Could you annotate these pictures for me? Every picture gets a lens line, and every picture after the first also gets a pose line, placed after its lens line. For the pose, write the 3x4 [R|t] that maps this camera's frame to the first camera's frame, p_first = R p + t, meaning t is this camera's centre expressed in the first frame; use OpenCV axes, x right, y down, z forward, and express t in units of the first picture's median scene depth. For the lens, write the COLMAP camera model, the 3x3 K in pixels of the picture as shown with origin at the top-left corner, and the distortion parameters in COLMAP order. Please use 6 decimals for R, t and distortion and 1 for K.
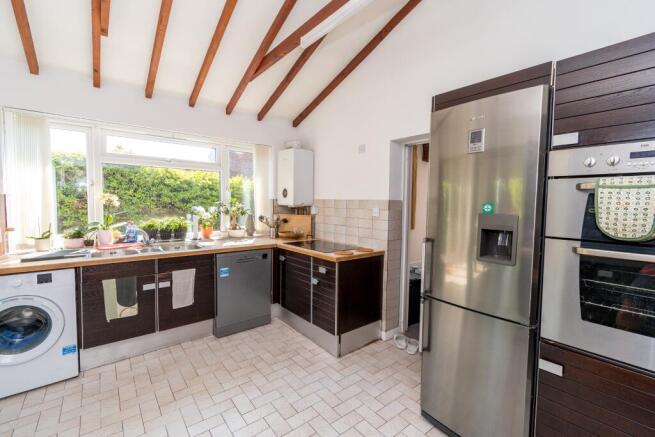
lens RADIAL K [[290.0, 0, 327.5], [0, 290.0, 218.5], [0, 0, 1]] dist [-0.000992, -0.000170]
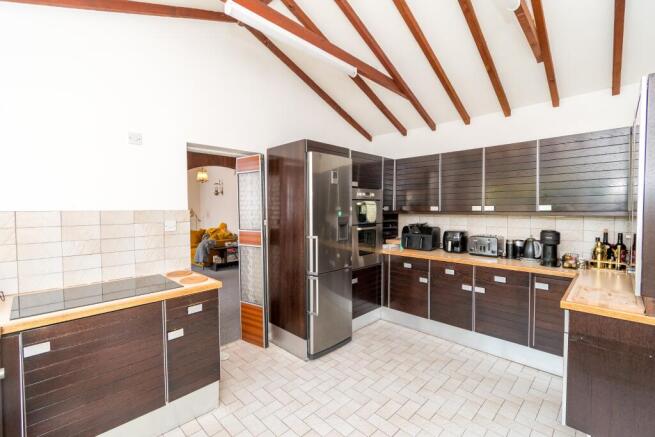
lens RADIAL K [[290.0, 0, 327.5], [0, 290.0, 218.5], [0, 0, 1]] dist [-0.000992, -0.000170]
pose [[-0.120671, -0.050093, 0.991428, -0.723081], [0.060376, 0.996507, 0.057698, -0.065632], [-0.990855, 0.066821, -0.117225, 0.702176]]
